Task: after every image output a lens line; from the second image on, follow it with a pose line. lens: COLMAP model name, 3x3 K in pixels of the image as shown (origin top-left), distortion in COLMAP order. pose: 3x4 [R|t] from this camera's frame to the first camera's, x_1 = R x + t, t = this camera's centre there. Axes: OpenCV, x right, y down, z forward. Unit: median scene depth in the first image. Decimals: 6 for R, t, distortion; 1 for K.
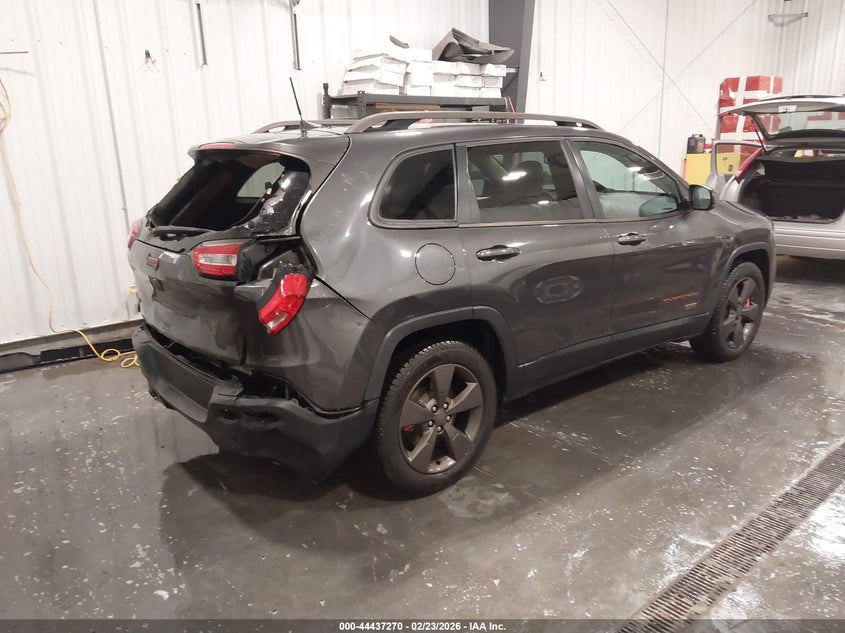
lens RADIAL K [[665.1, 0, 422.5], [0, 665.1, 316.5], [0, 0, 1]] dist [-0.003110, -0.000478]
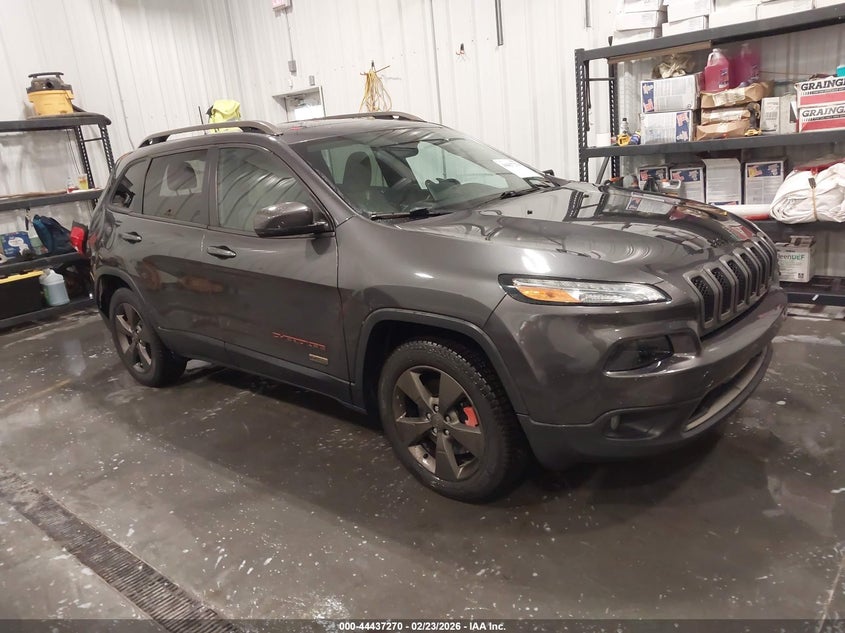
lens RADIAL K [[665.1, 0, 422.5], [0, 665.1, 316.5], [0, 0, 1]] dist [-0.003110, -0.000478]
pose [[0.149765, 0.268624, -0.951531, 1.254833], [-0.151806, 0.957221, 0.246337, -0.298267], [0.976998, 0.107556, 0.184137, 1.076687]]
